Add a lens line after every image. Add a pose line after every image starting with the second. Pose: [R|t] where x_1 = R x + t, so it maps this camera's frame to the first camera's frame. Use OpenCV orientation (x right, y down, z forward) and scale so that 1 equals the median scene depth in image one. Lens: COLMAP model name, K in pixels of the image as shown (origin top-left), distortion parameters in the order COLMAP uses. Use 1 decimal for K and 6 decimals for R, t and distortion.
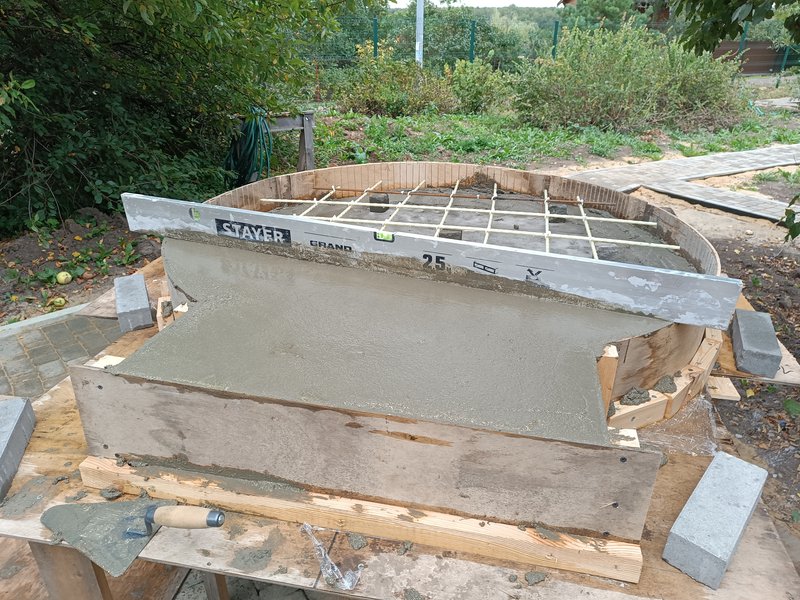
lens RADIAL K [[567.4, 0, 400.0], [0, 567.4, 300.0], [0, 0, 1]] dist [0.034344, -0.037795]
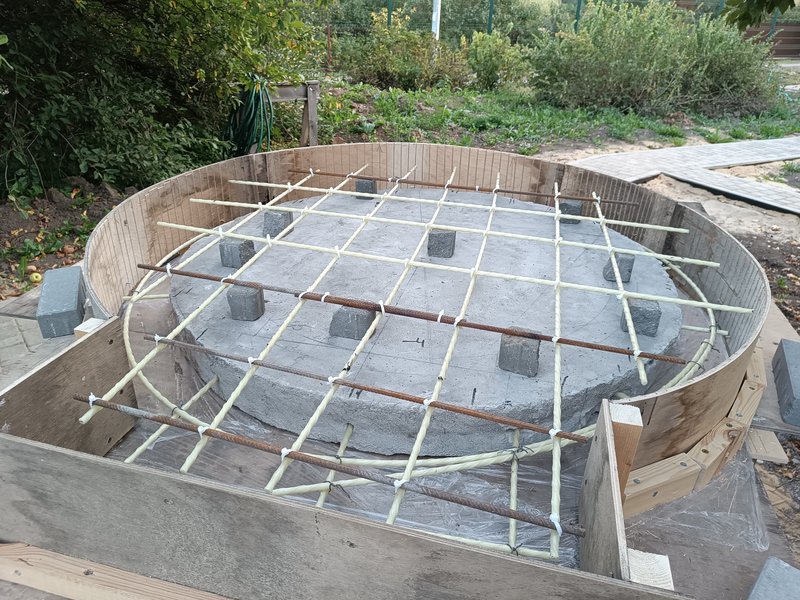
lens RADIAL K [[567.4, 0, 400.0], [0, 567.4, 300.0], [0, 0, 1]] dist [0.034344, -0.037795]
pose [[0.999149, 0.039039, -0.013324, 0.011104], [-0.038449, 0.998378, 0.041996, -0.013492], [0.014942, -0.041448, 0.999029, 0.041236]]
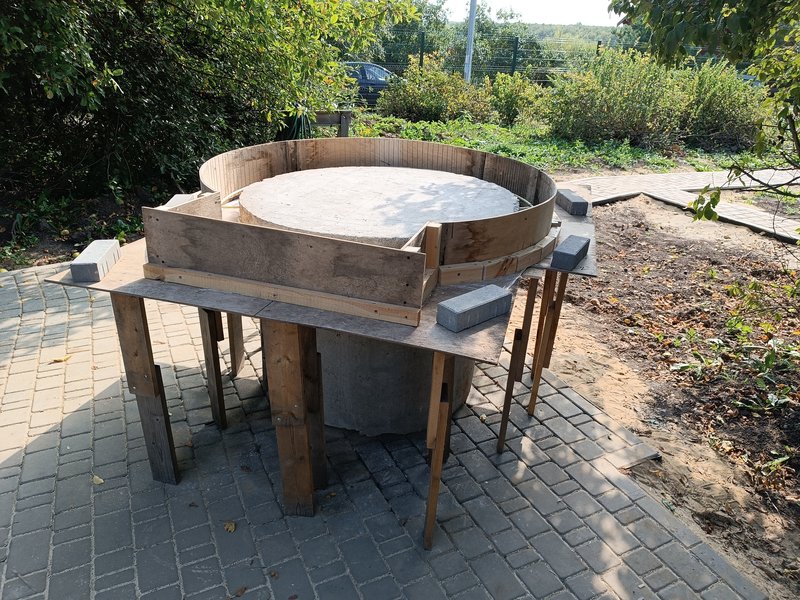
lens RADIAL K [[568.6, 0, 399.4], [0, 568.6, 297.8], [0, 0, 1]] dist [0.054265, -0.084955]
pose [[0.994012, 0.075112, -0.079366, 0.067586], [-0.076877, 0.996851, -0.019417, 0.058929], [0.077658, 0.025402, 0.996656, -0.125618]]
